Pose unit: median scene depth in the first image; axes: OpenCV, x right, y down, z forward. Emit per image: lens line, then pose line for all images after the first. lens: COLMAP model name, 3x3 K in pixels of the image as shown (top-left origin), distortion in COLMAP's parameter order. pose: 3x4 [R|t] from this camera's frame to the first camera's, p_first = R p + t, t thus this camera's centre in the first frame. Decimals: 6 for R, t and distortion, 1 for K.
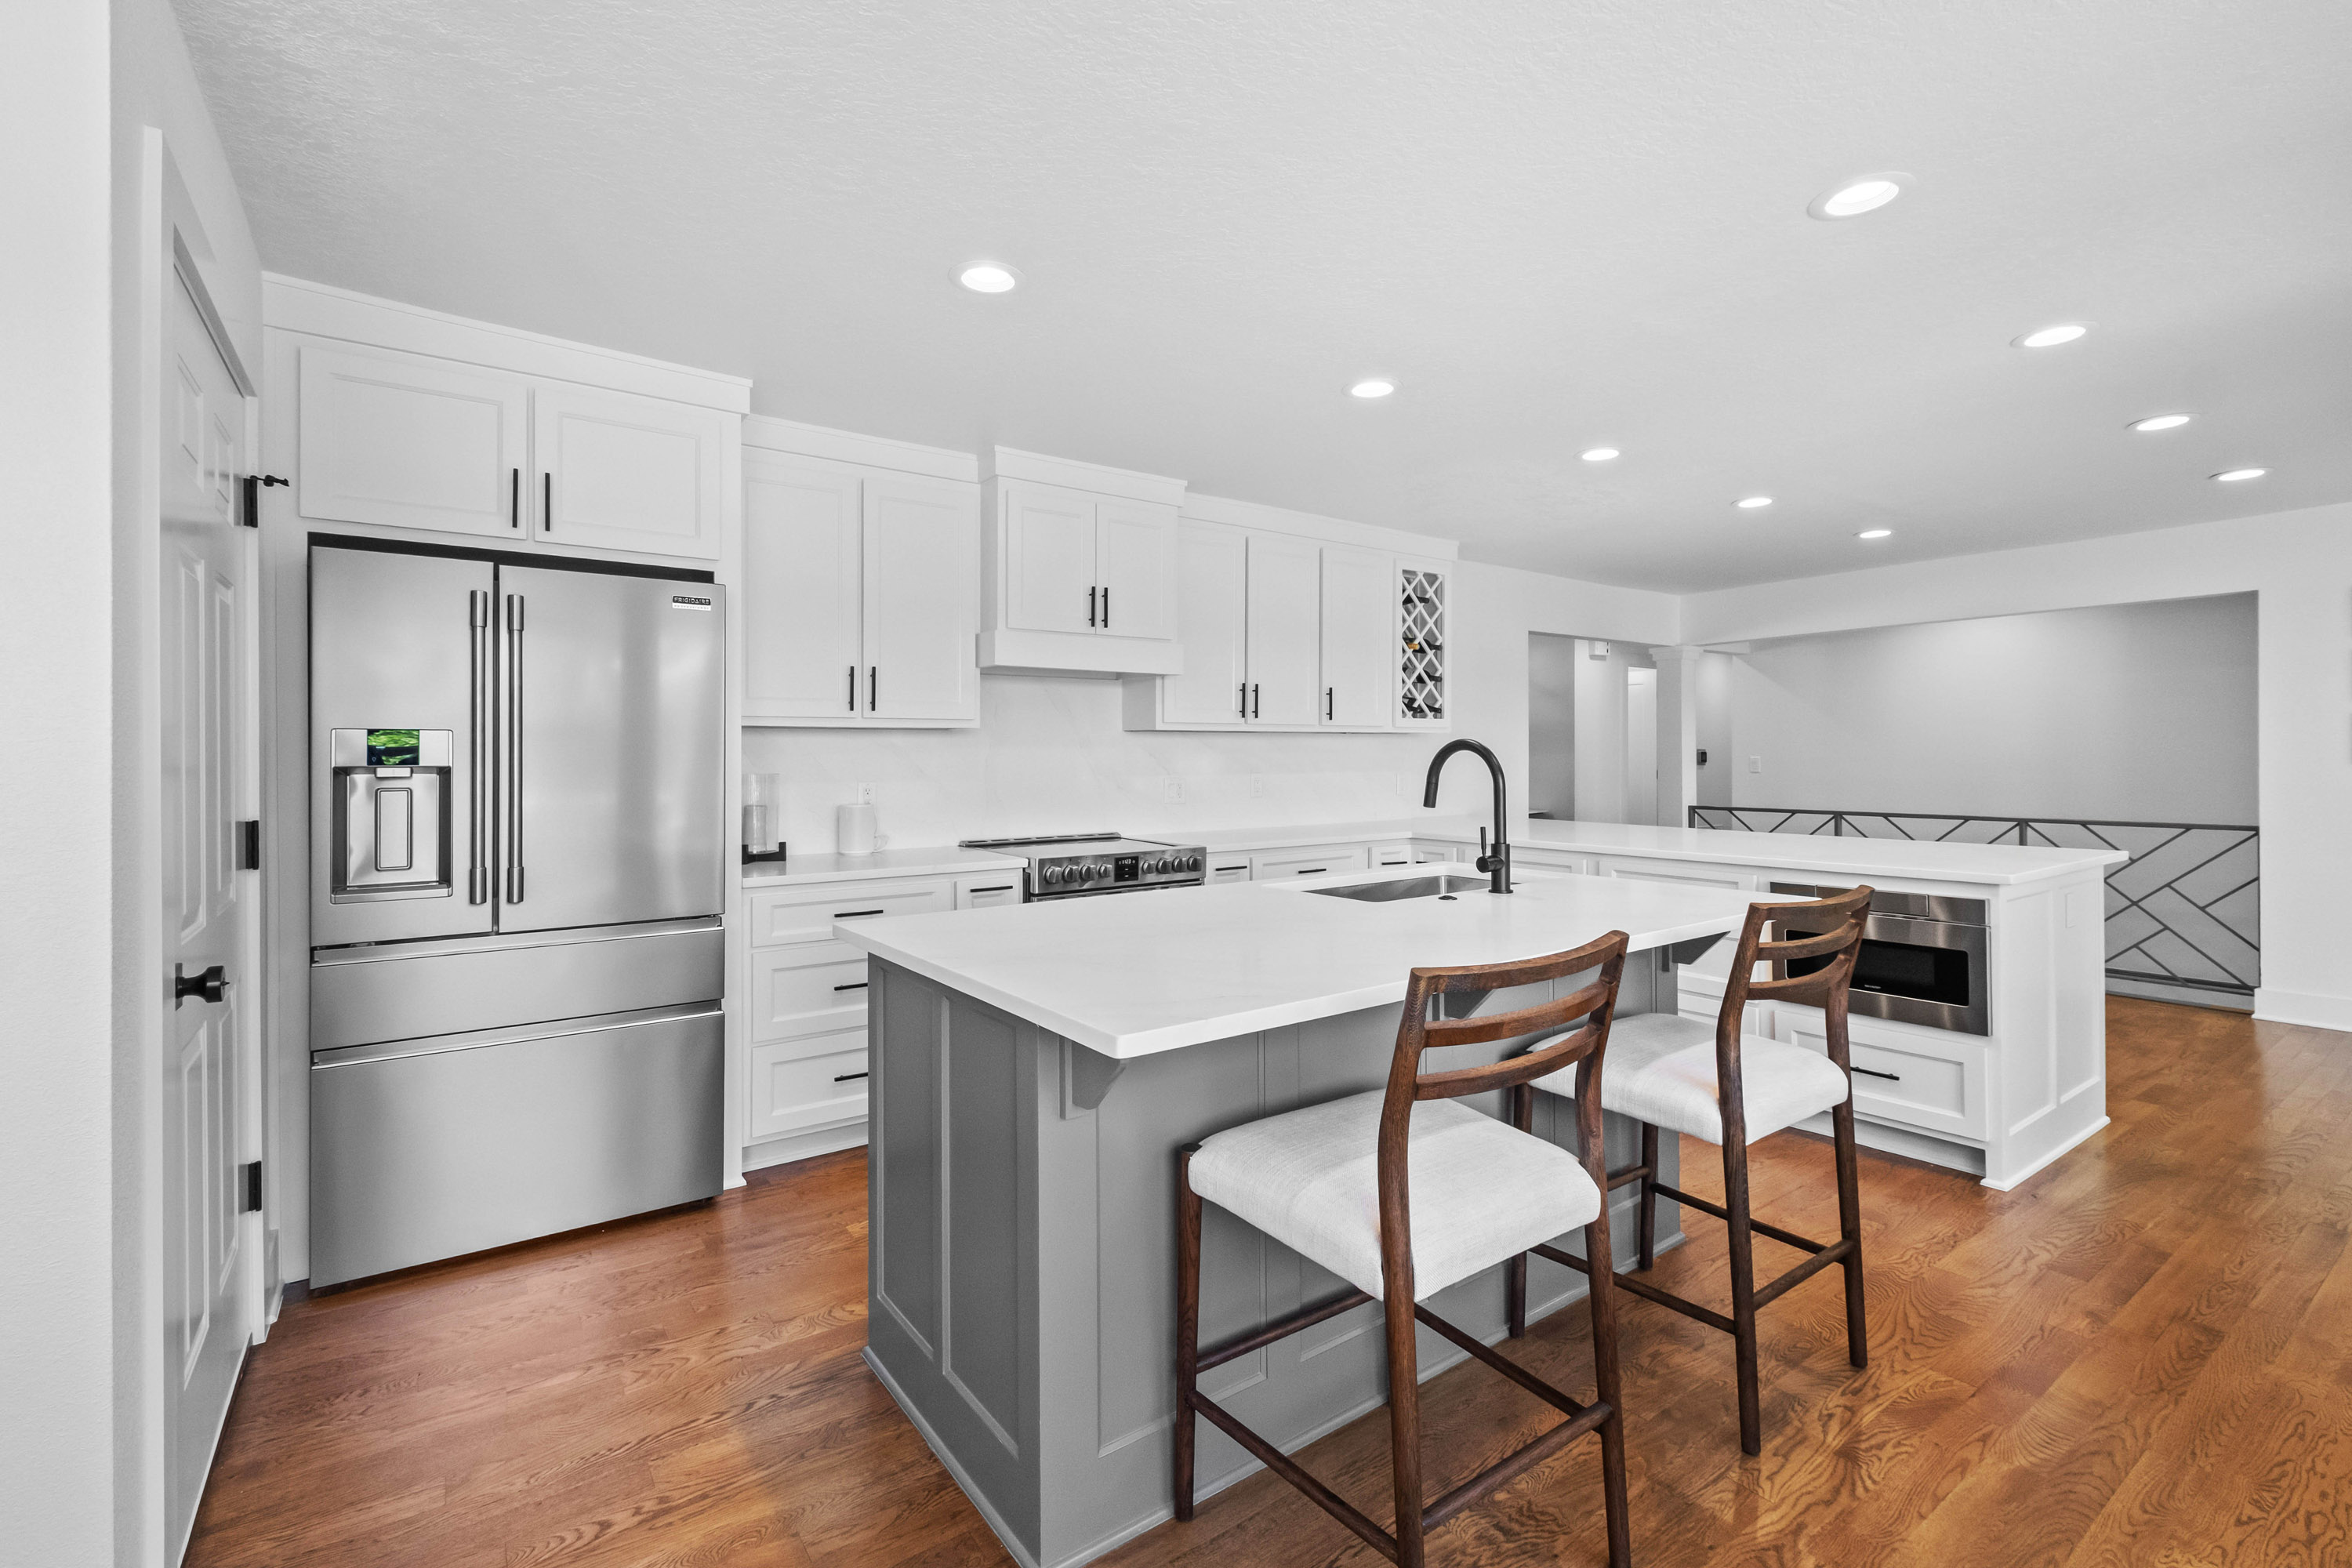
lens RADIAL K [[1029.4, 0, 1188.5], [0, 1029.4, 748.0], [0, 0, 1]] dist [0.003631, -0.001865]
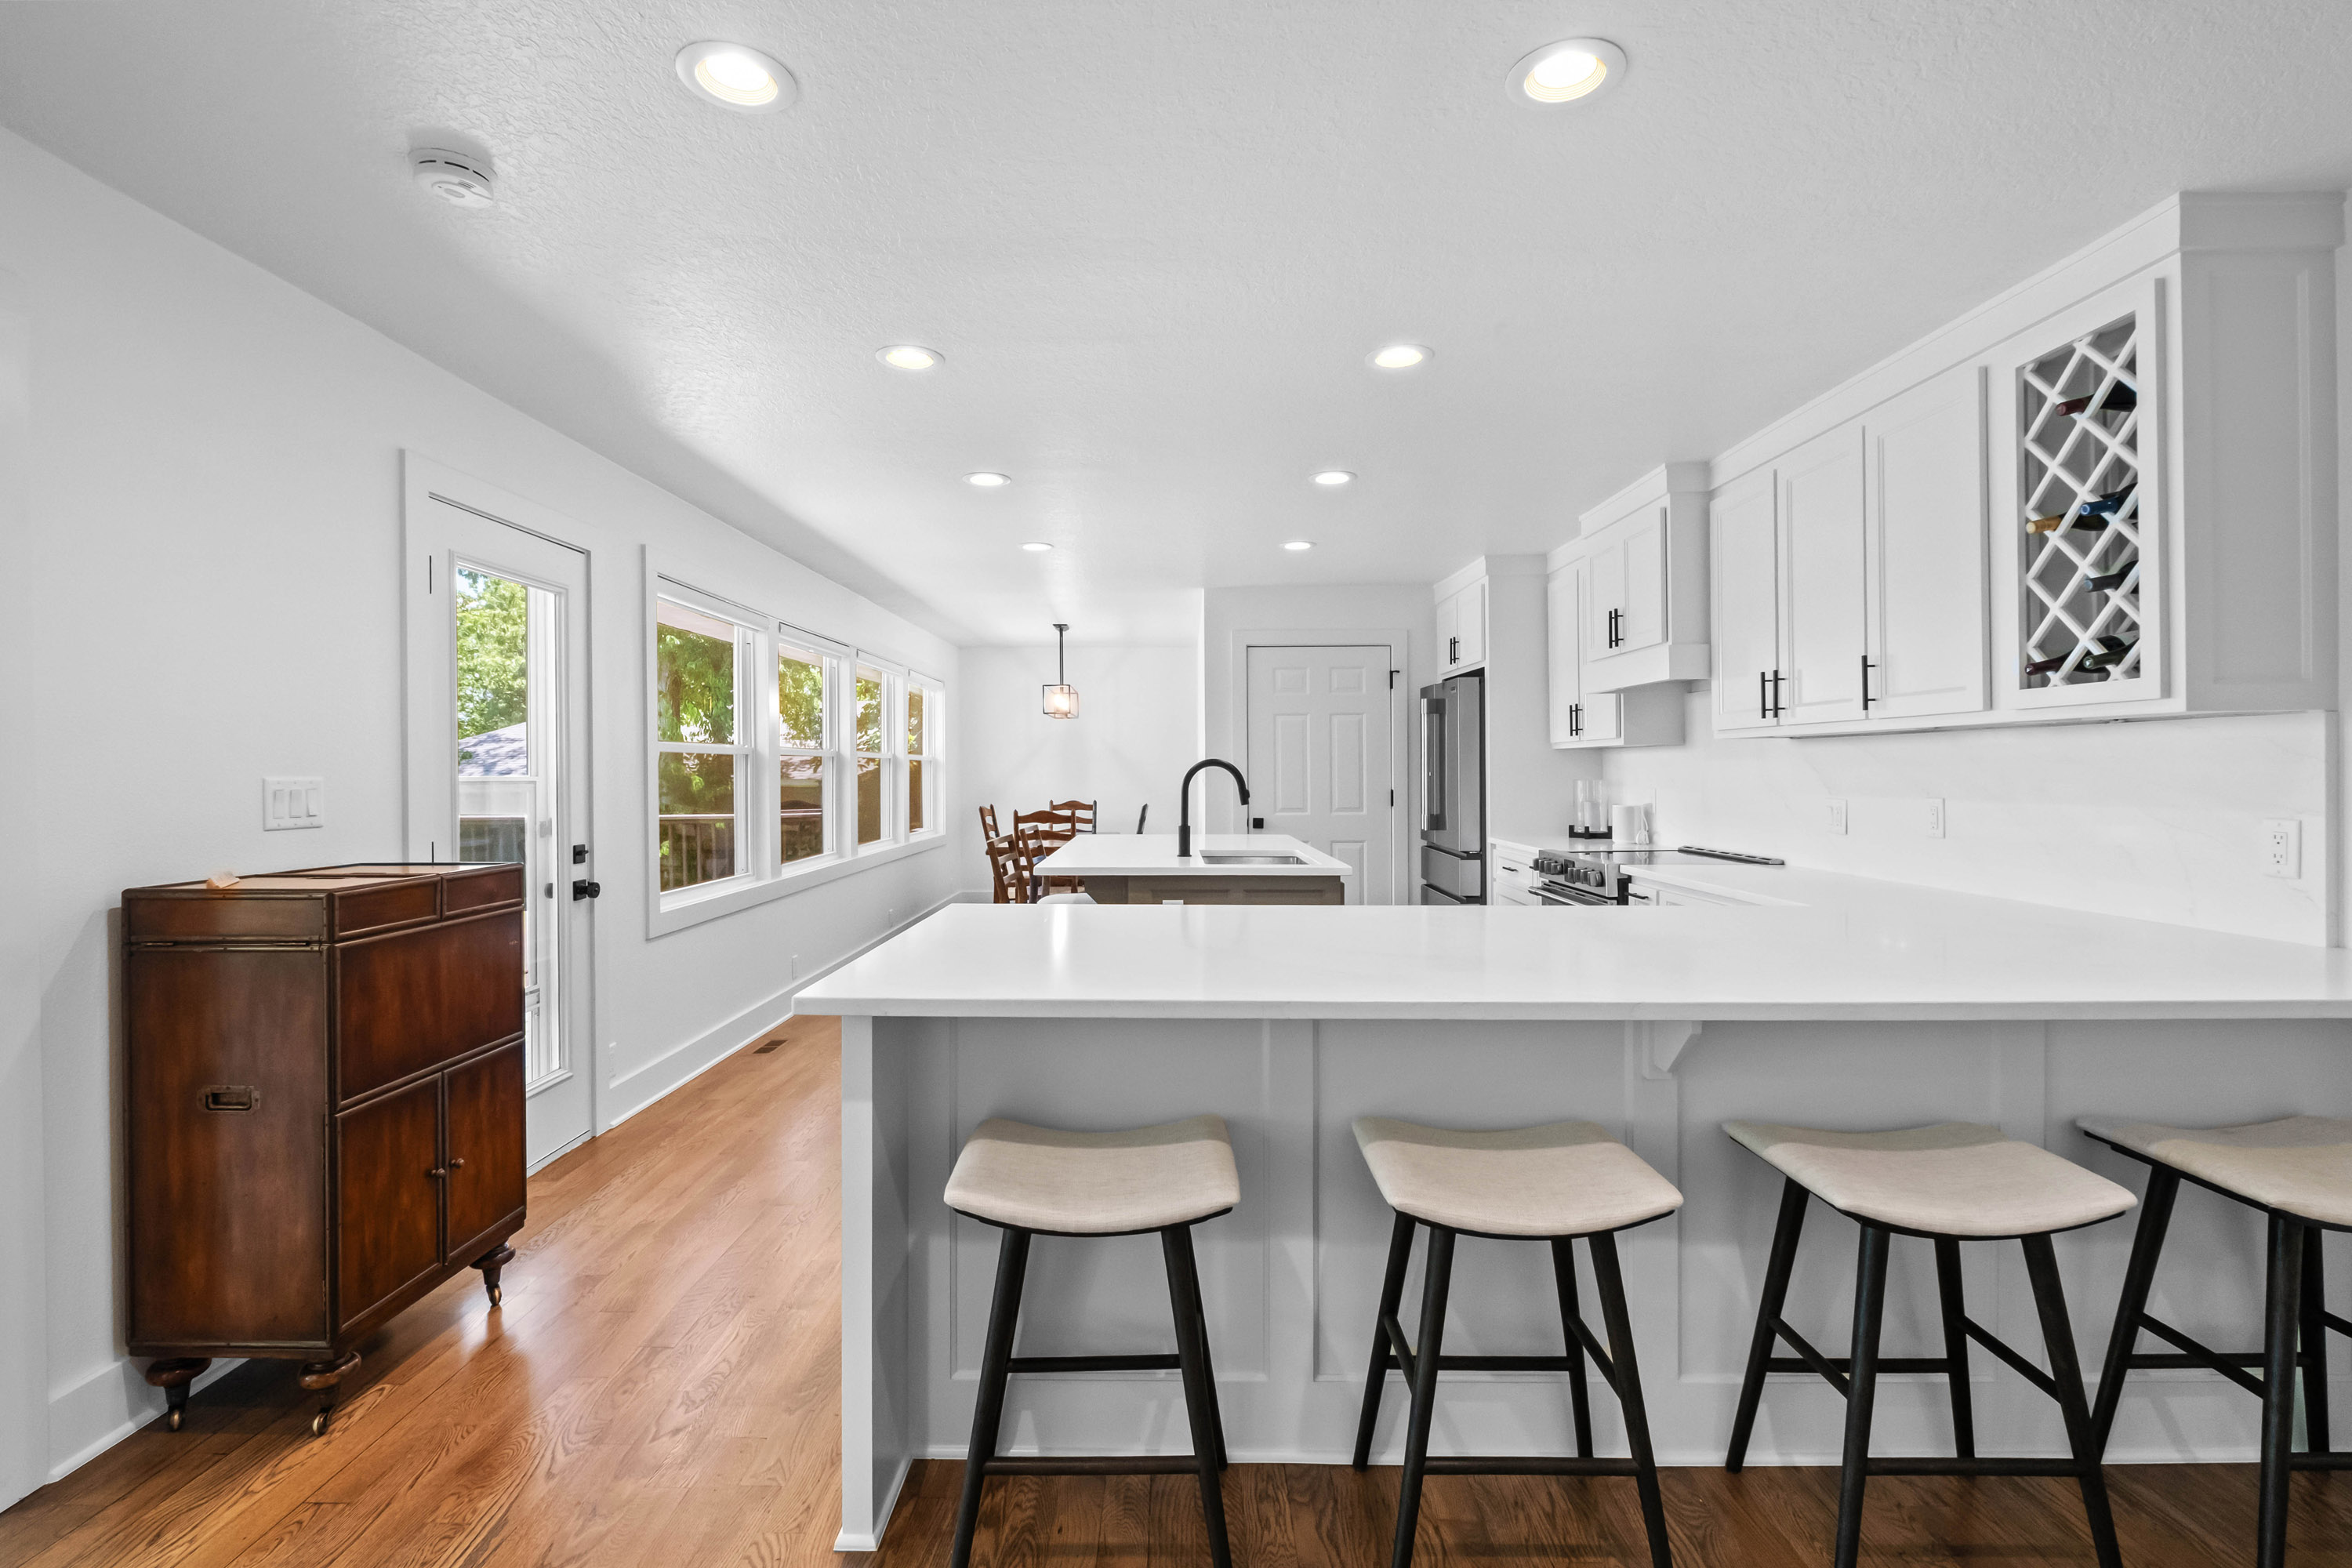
lens RADIAL K [[1067.5, 0, 1179.3], [0, 1067.5, 770.5], [0, 0, 1]] dist [-0.006314, -0.000666]
pose [[-0.578990, 0.006789, -0.815307, 1.069128], [0.009256, 0.999956, 0.001753, 0.003637], [0.815282, -0.006532, -0.579027, 1.269677]]
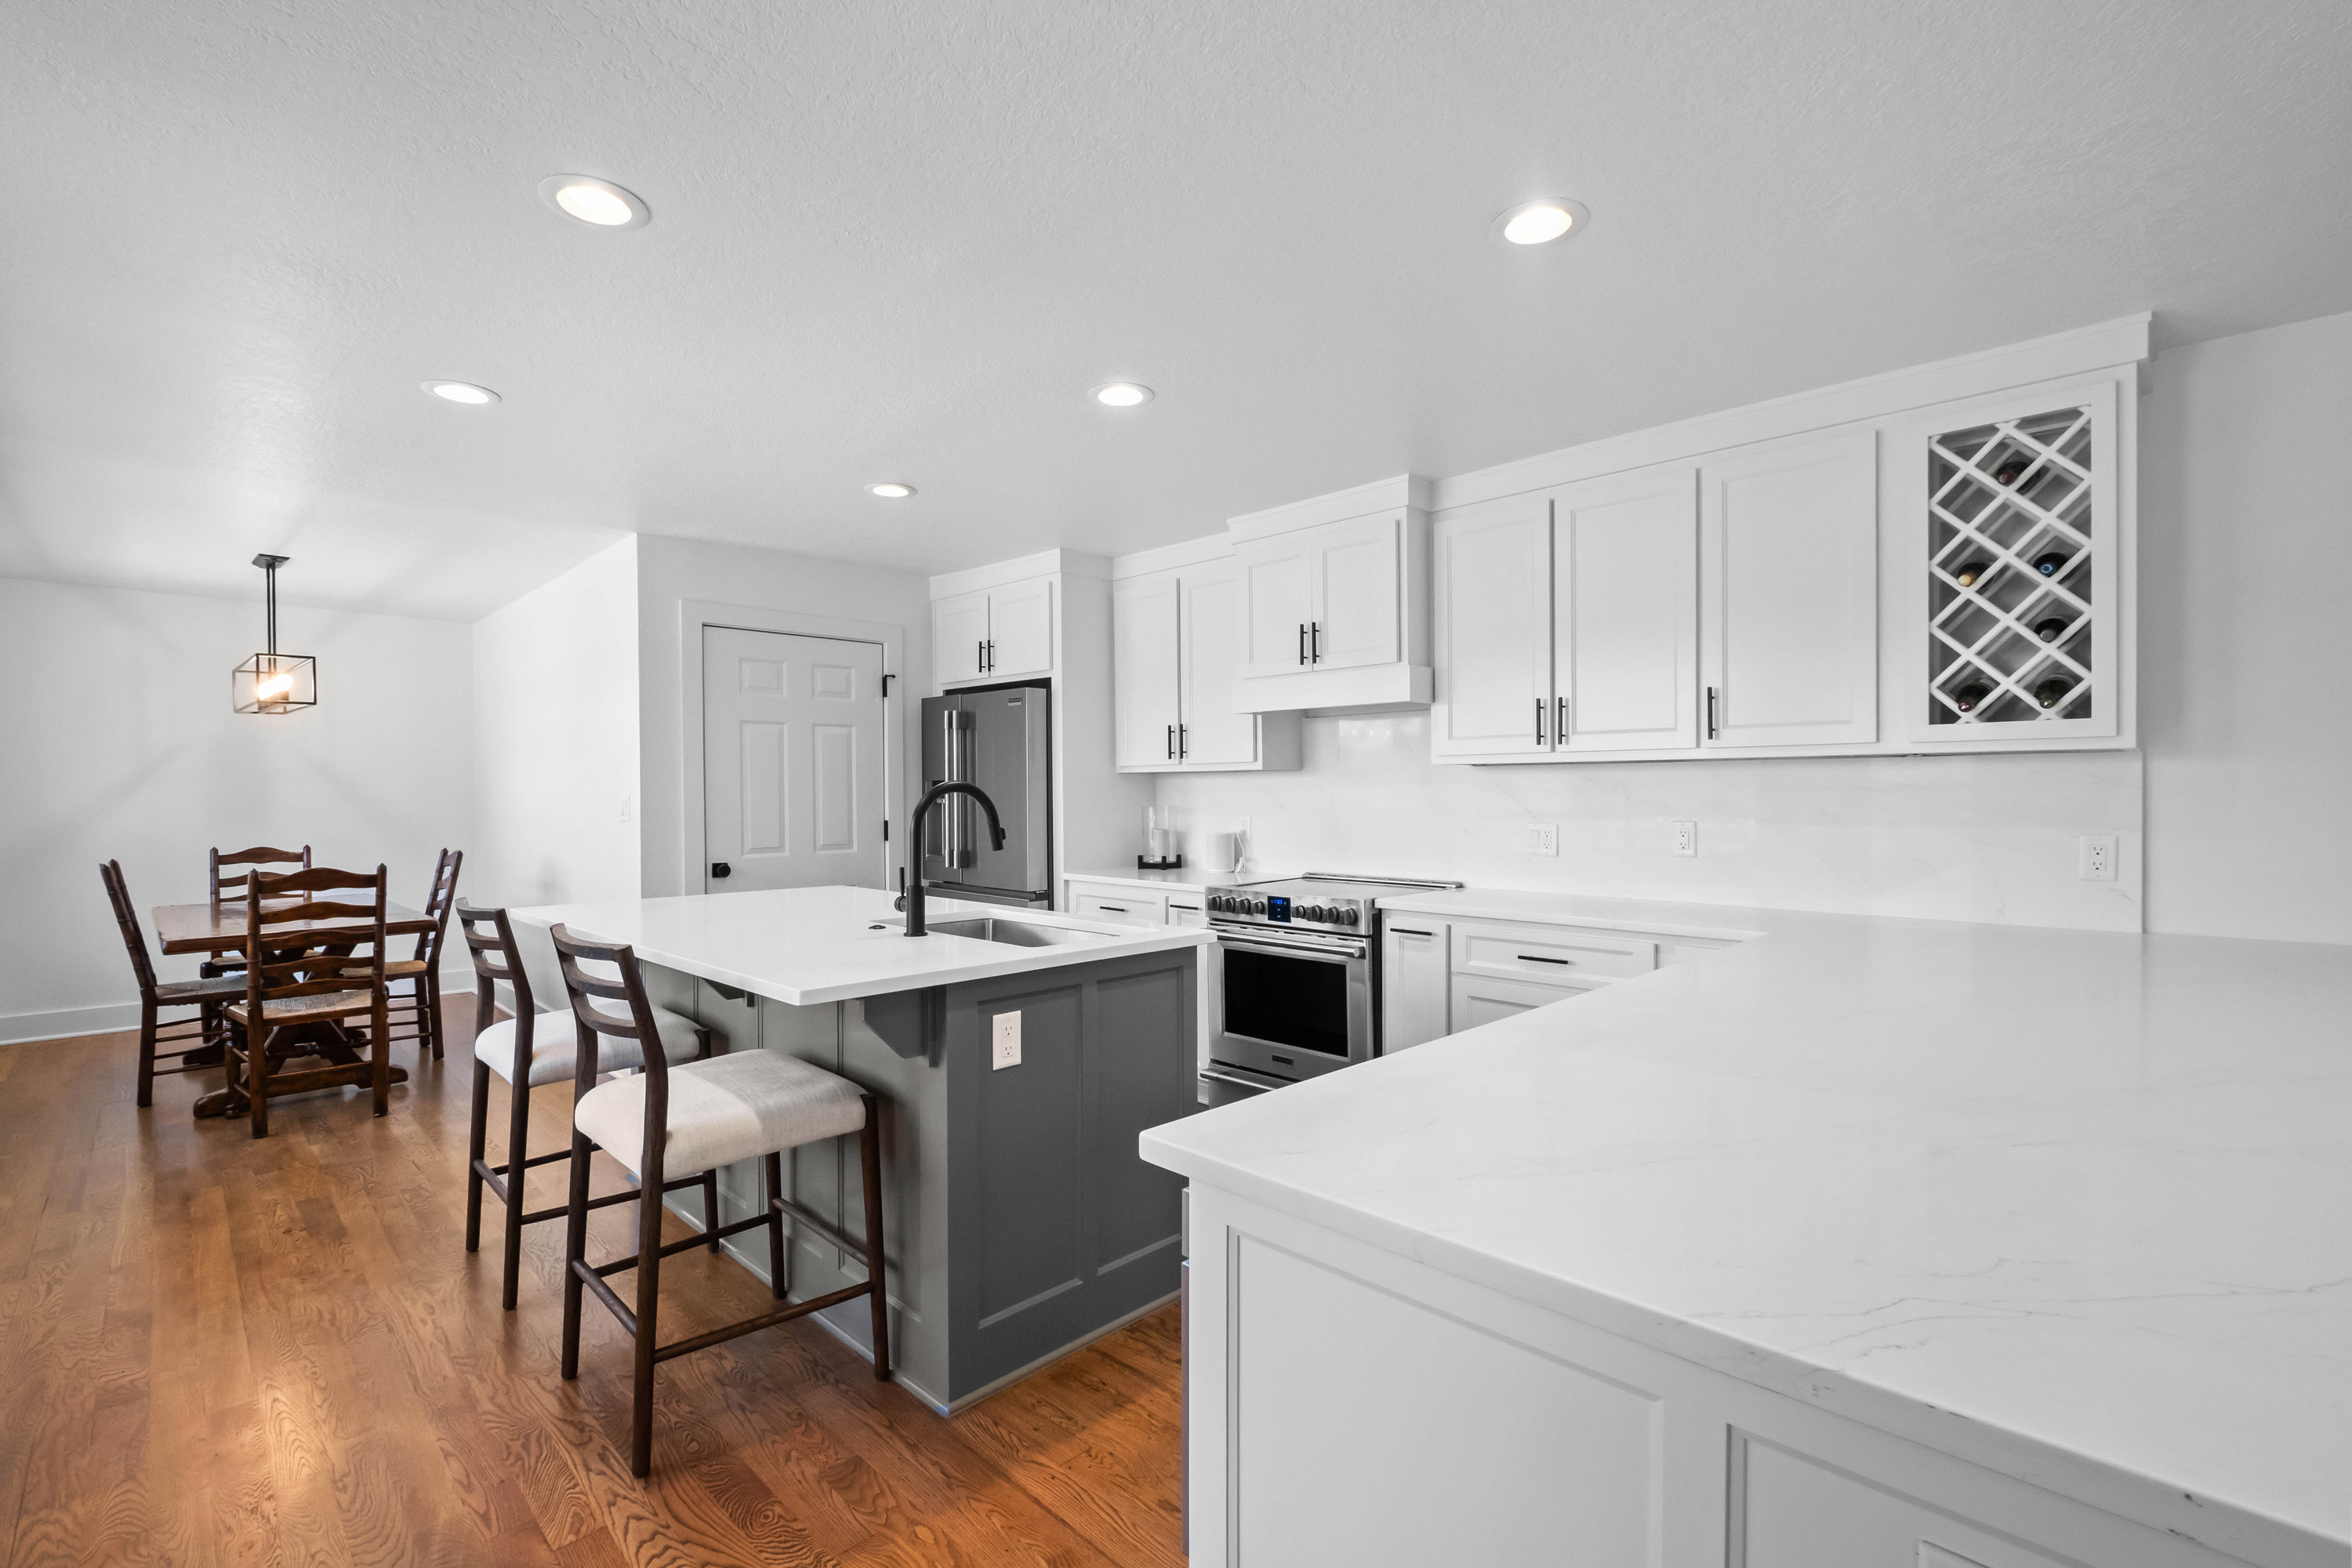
lens RADIAL K [[1029.4, 0, 1163.4], [0, 1029.4, 795.1], [0, 0, 1]] dist [0.003631, -0.001865]
pose [[0.159024, 0.007992, -0.987242, 0.864070], [0.008102, 0.999923, 0.009400, -0.002422], [0.987242, -0.009493, 0.158947, 0.703897]]
